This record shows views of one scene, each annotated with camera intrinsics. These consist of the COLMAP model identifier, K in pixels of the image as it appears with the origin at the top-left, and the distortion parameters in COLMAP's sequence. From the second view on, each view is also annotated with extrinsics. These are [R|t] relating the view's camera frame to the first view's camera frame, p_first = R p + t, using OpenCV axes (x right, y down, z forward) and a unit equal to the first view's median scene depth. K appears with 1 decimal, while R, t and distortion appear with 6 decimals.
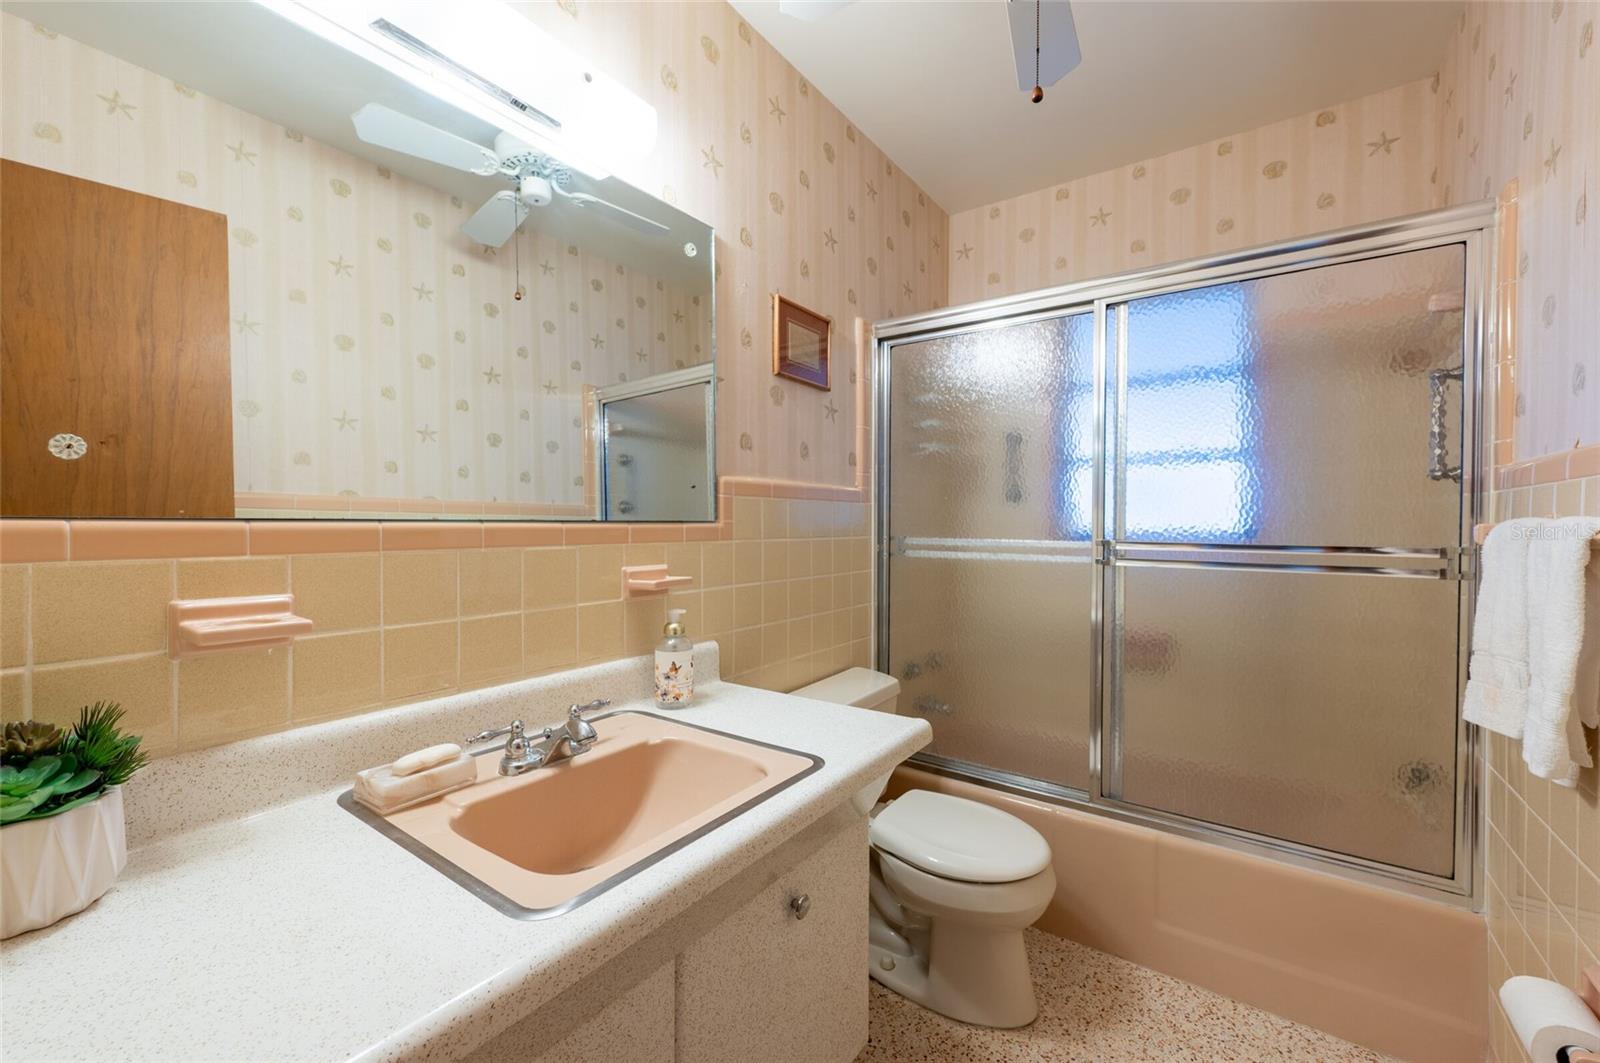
lens RADIAL K [[644.4, 0, 801.0], [0, 644.4, 532.6], [0, 0, 1]] dist [-0.001219, -0.000067]
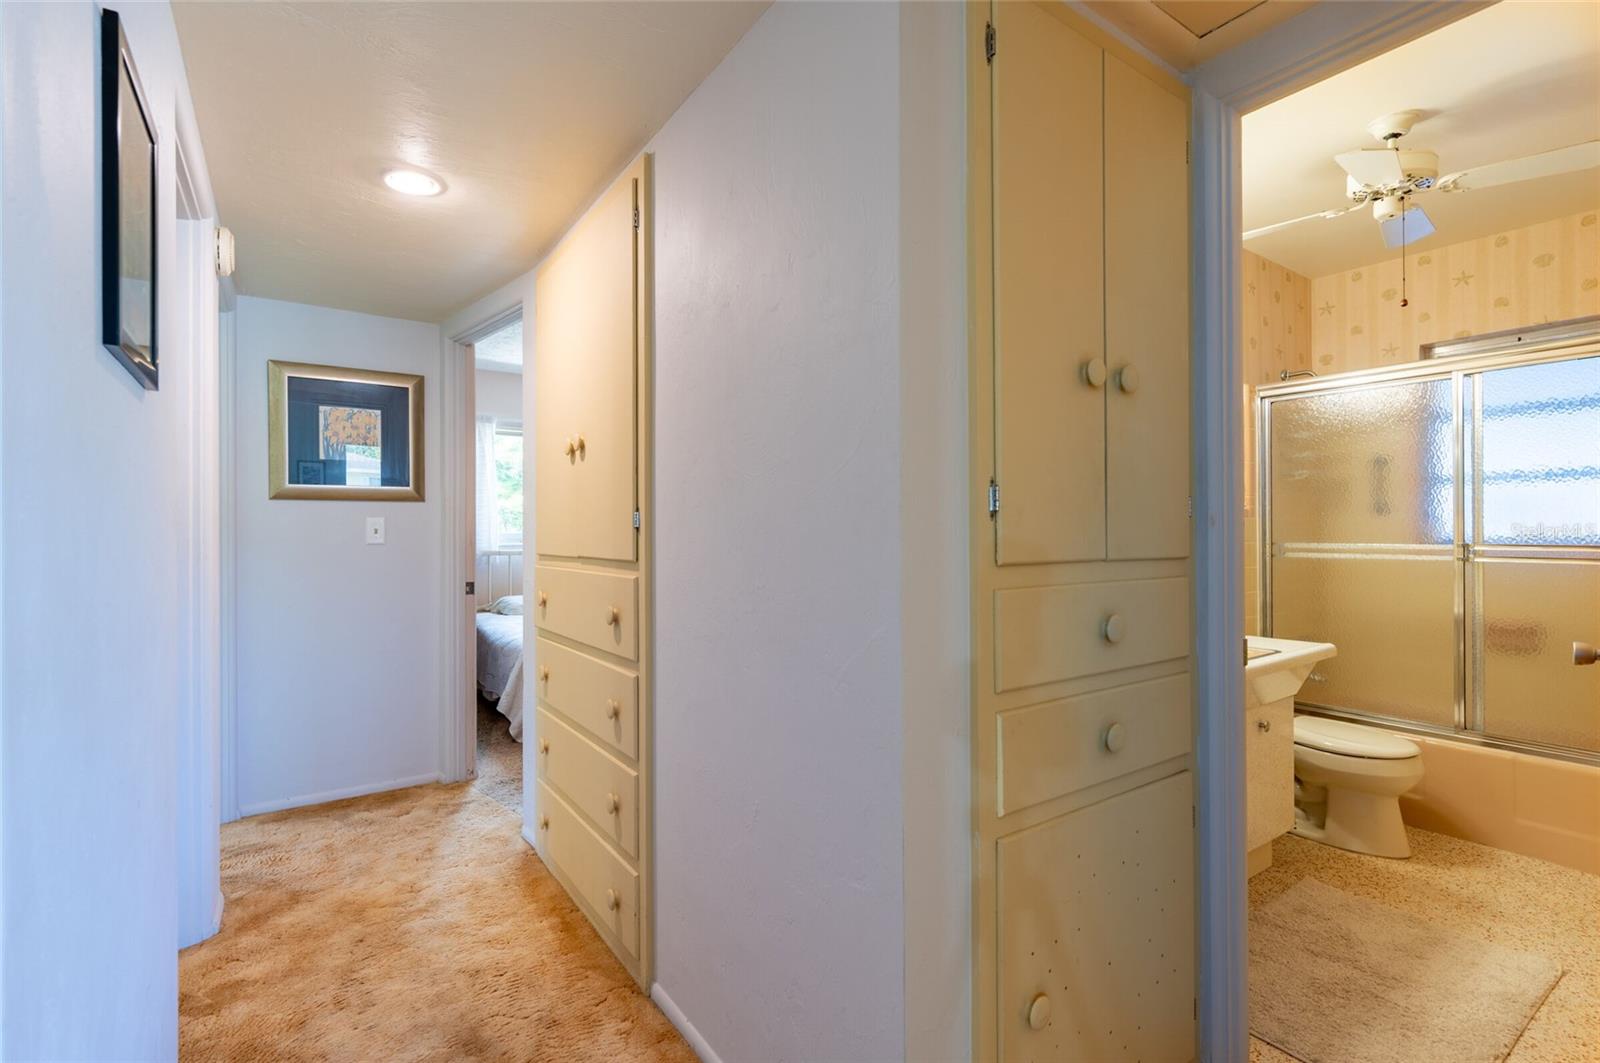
lens RADIAL K [[732.9, 0, 794.0], [0, 732.9, 532.5], [0, 0, 1]] dist [-0.001703, 0.001166]
pose [[0.943794, -0.009551, -0.330395, -0.322733], [0.005353, 0.999893, -0.013615, 0.001724], [0.330490, 0.011081, 0.943744, -0.841578]]
